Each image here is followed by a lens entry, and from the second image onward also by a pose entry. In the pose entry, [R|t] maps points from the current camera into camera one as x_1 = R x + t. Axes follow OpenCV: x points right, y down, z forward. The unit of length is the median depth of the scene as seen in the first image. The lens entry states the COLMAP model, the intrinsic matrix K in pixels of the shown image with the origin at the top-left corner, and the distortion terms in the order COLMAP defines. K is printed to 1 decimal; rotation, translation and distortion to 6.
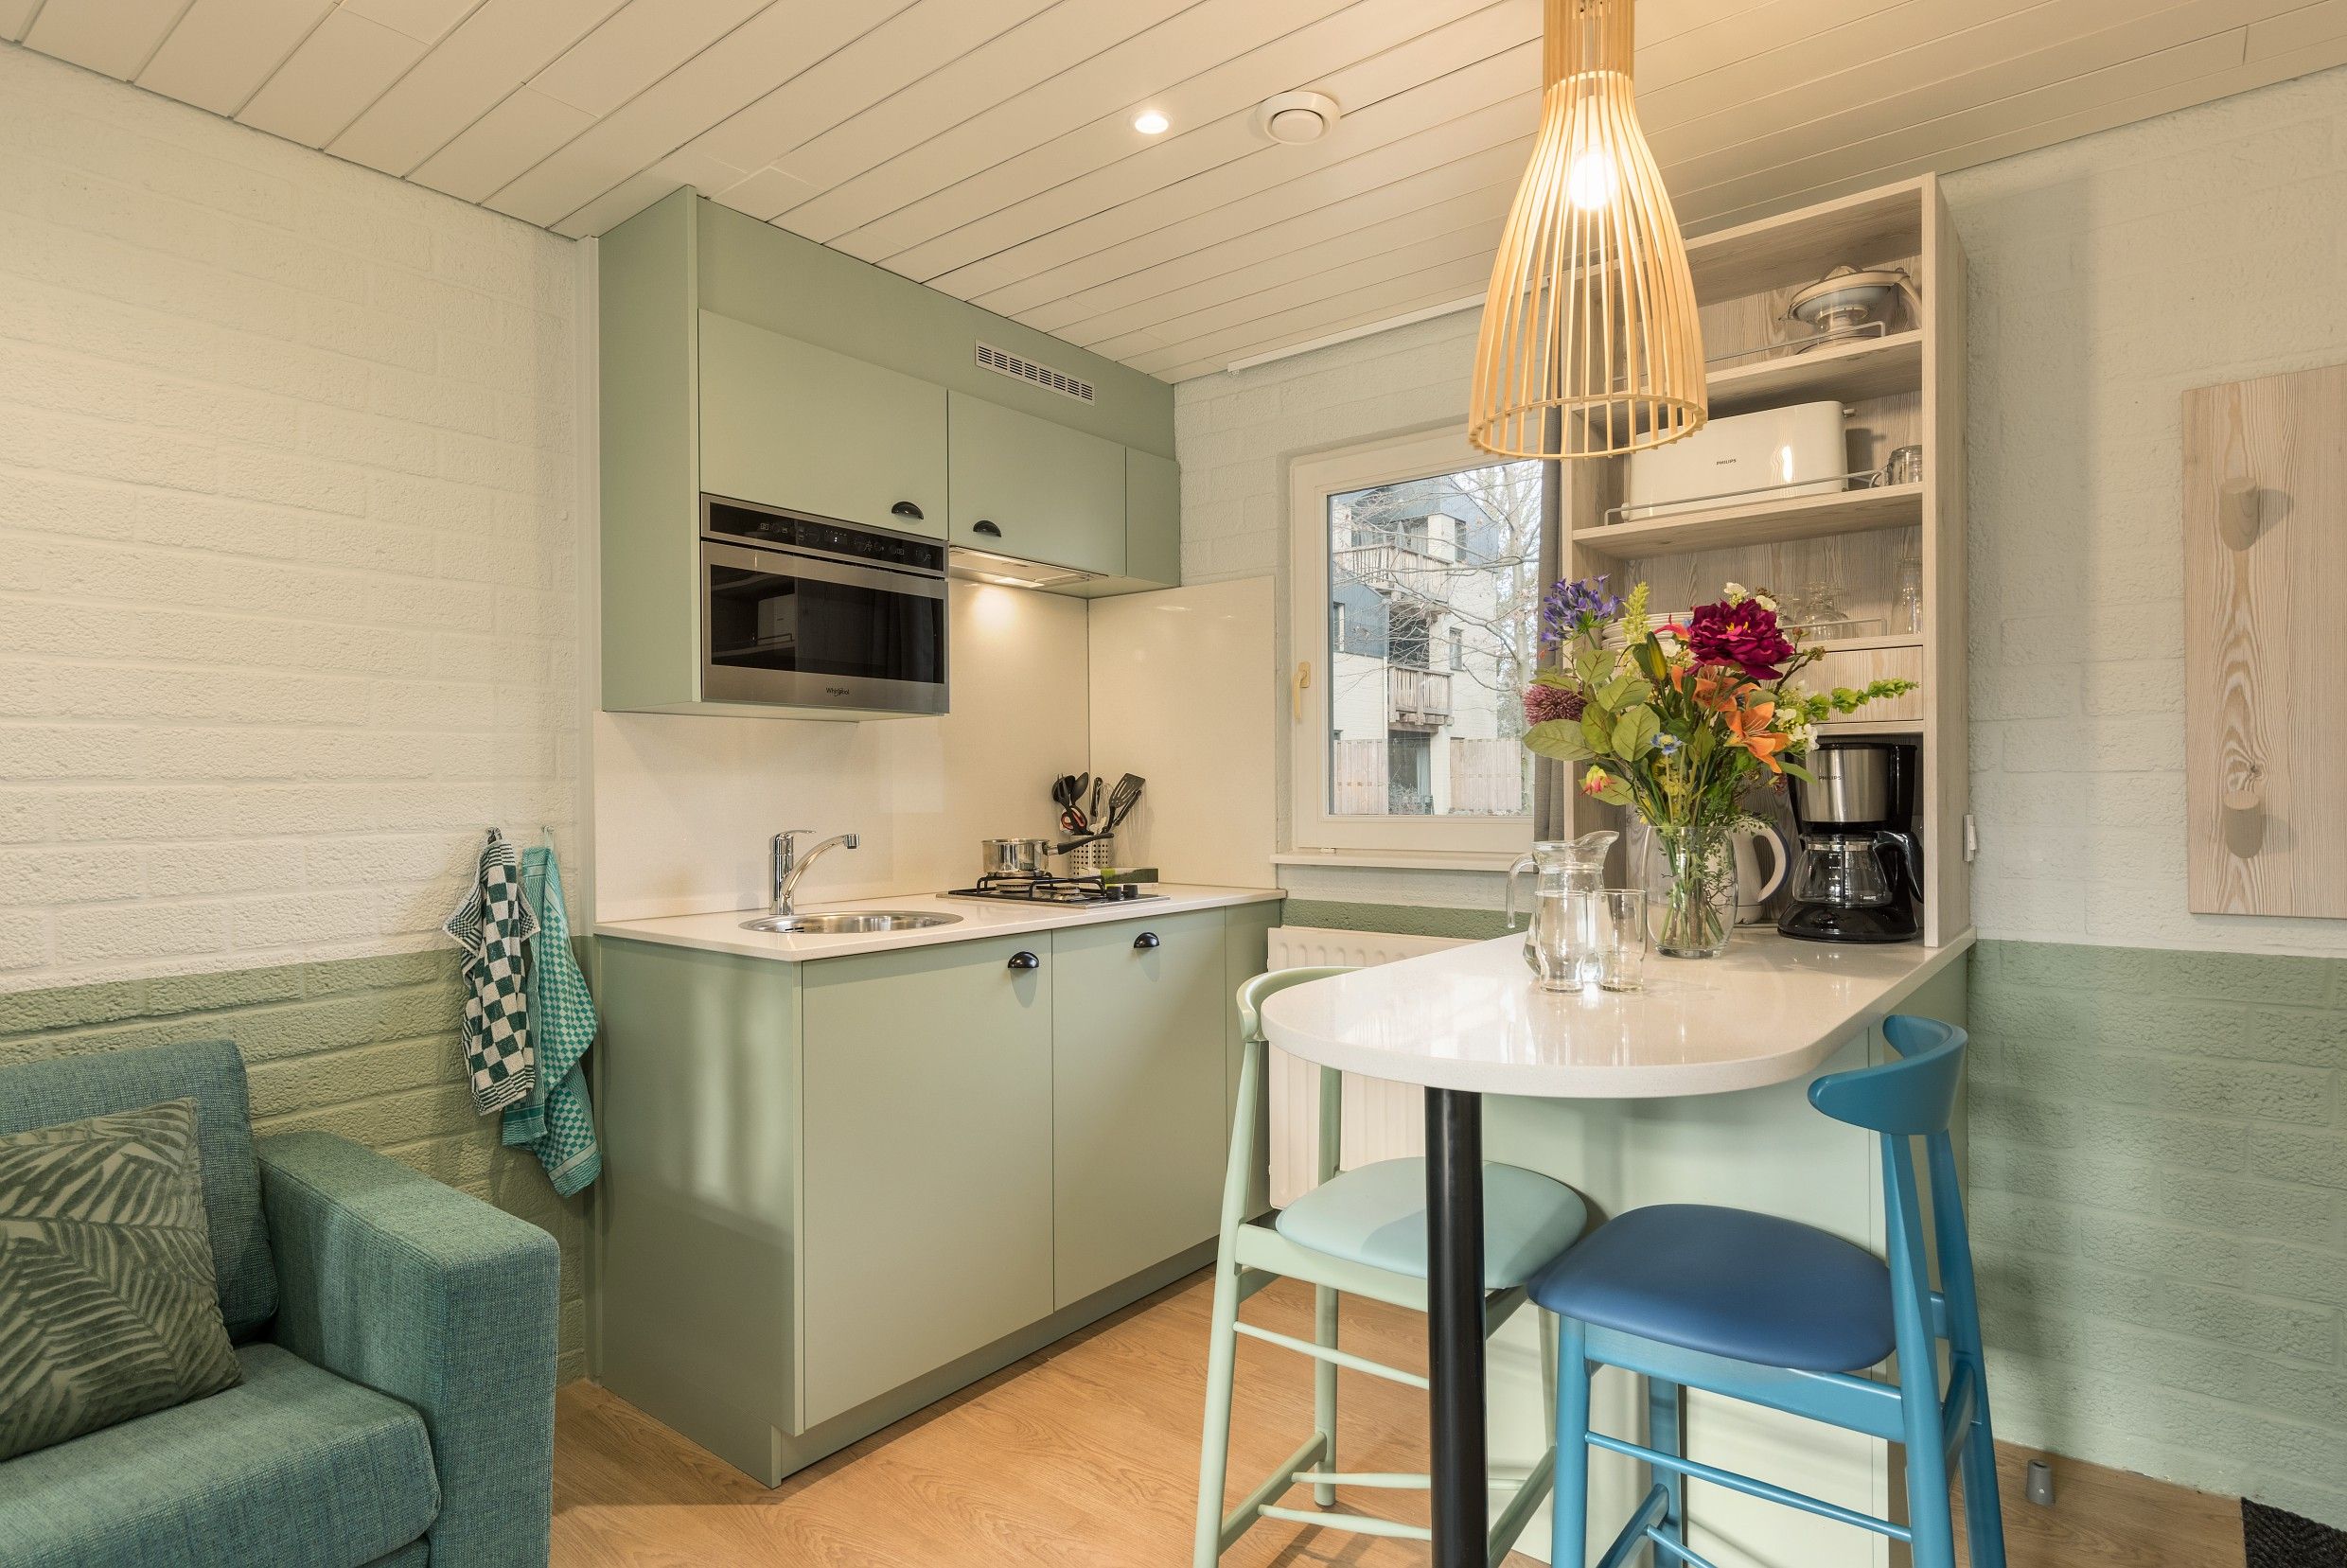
lens RADIAL K [[1263.6, 0, 1165.8], [0, 1263.6, 800.0], [0, 0, 1]] dist [0.007988, -0.000198]
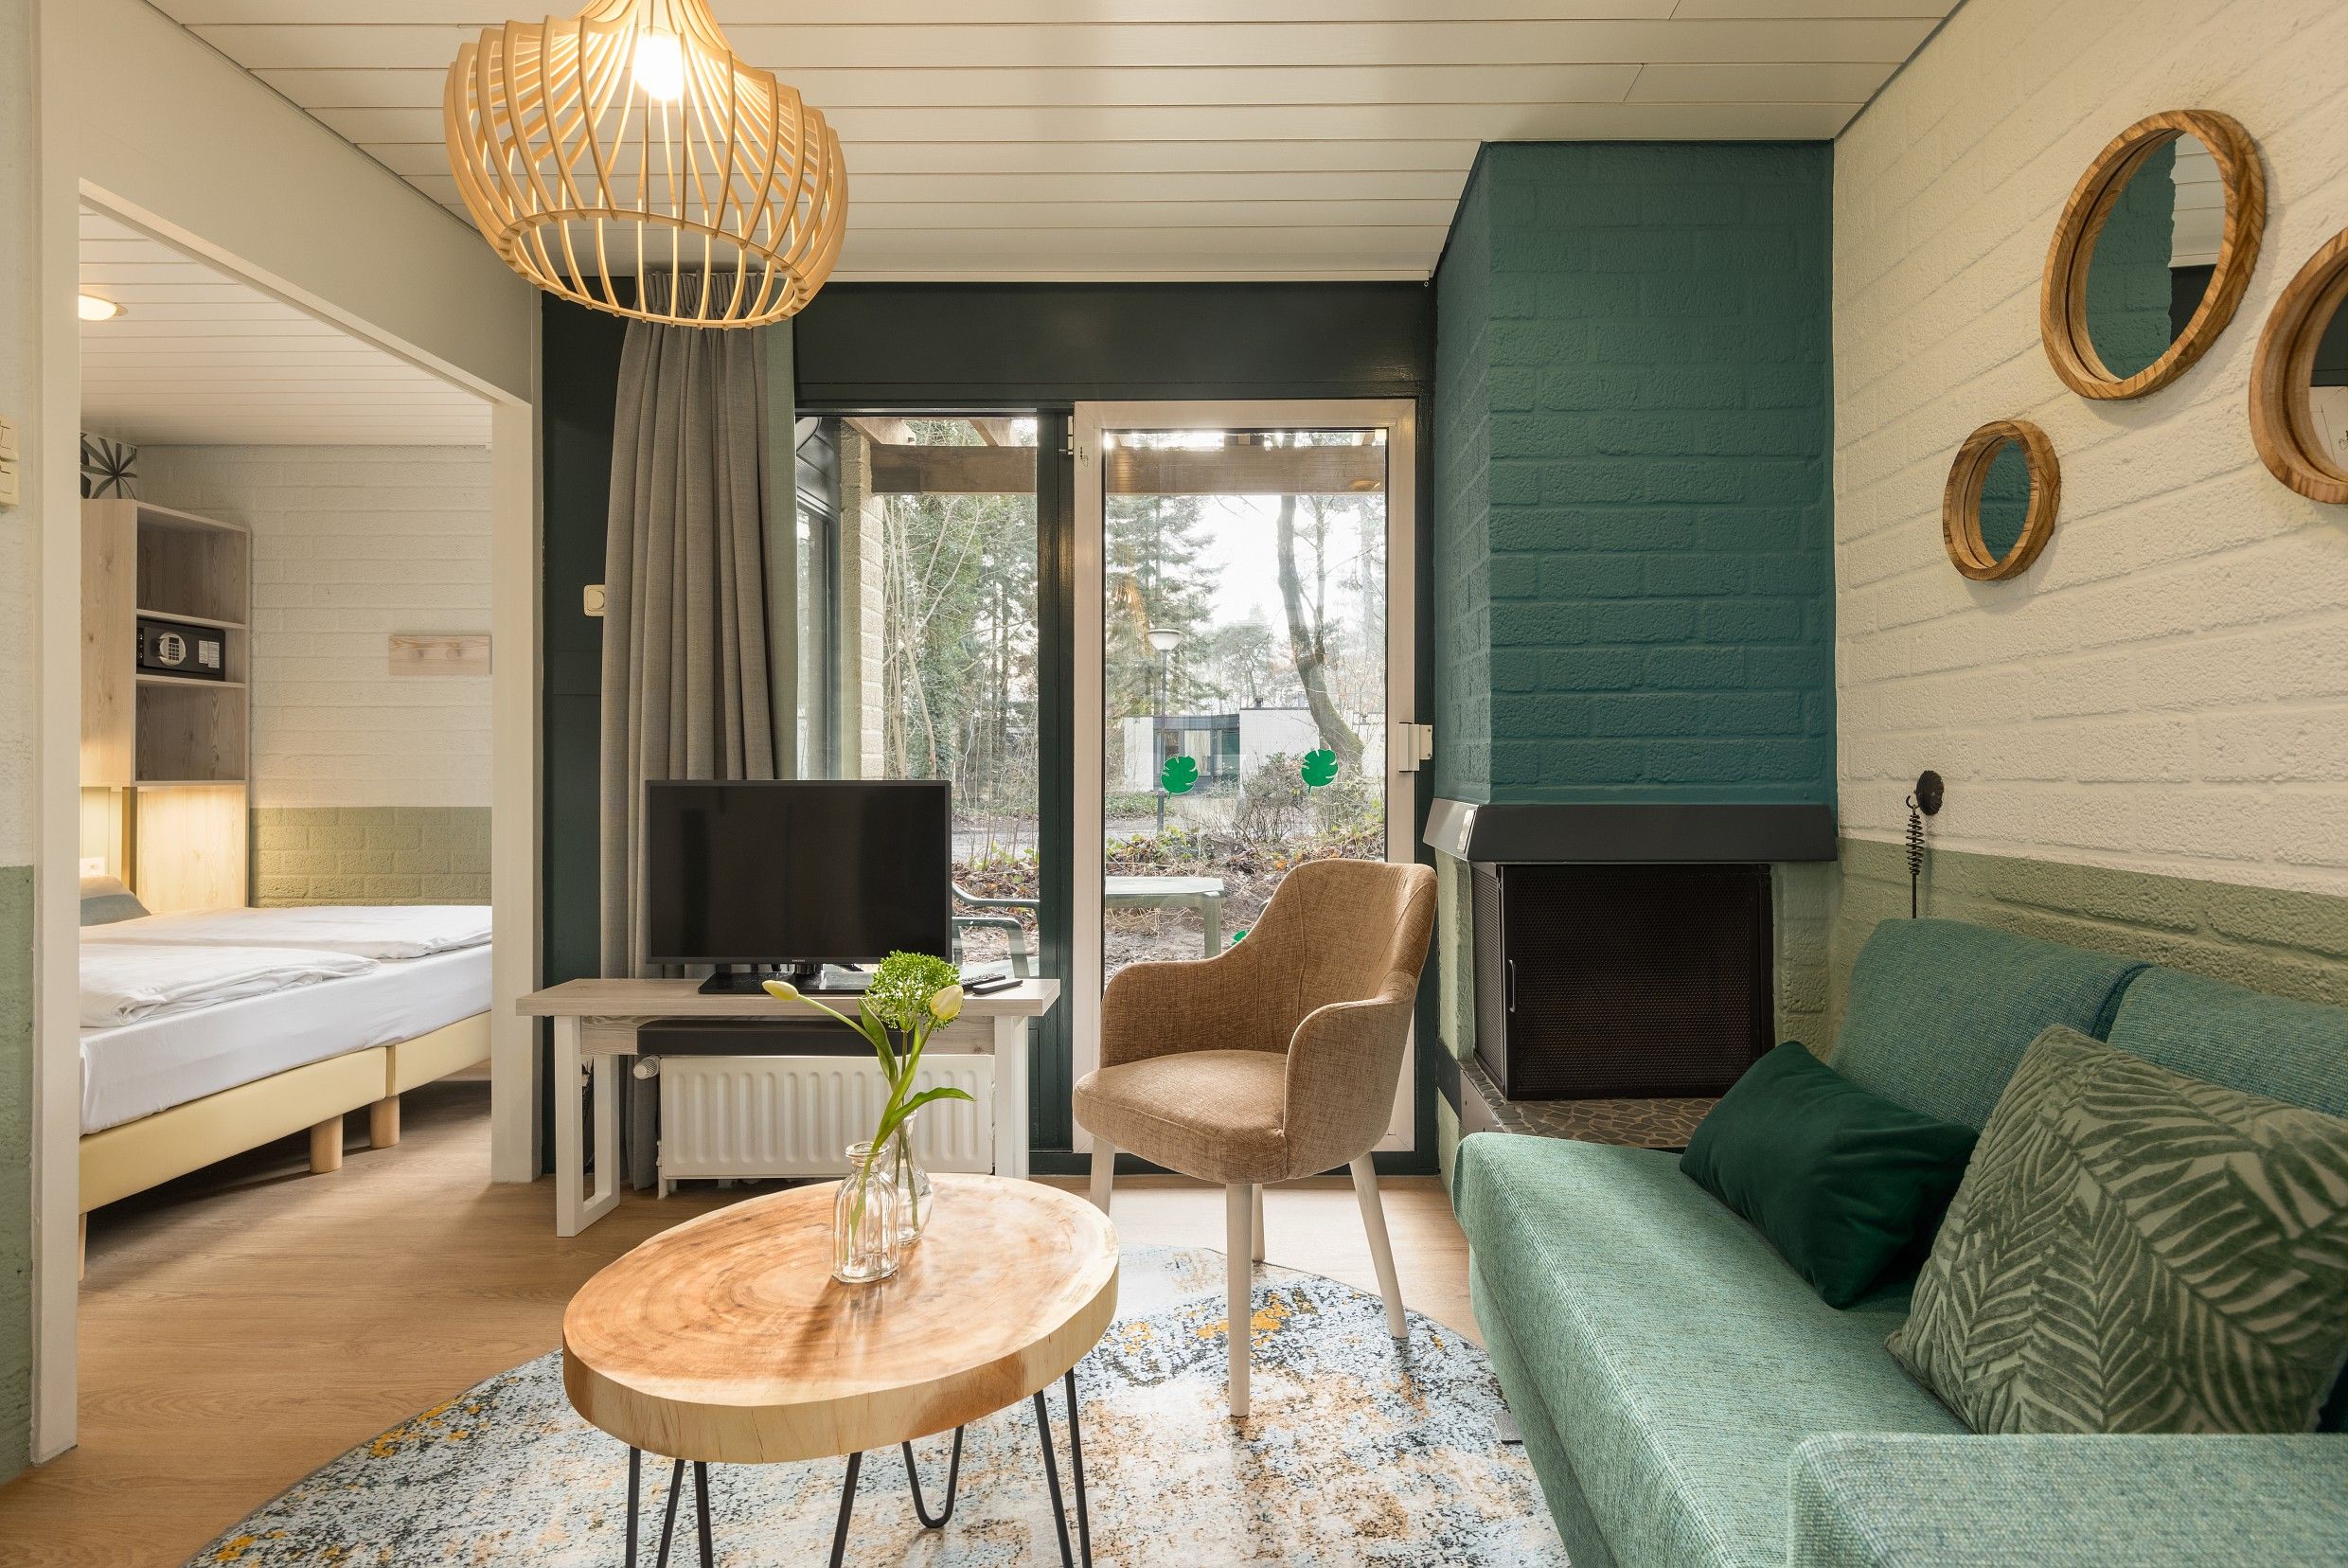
lens RADIAL K [[1185.5, 0, 1216.6], [0, 1185.5, 767.3], [0, 0, 1]] dist [0.003952, 0.000600]
pose [[-0.797638, 0.007218, -0.603093, -0.062163], [0.000753, 0.999940, 0.010971, 0.062616], [0.603136, 0.008297, -0.797595, 0.914527]]
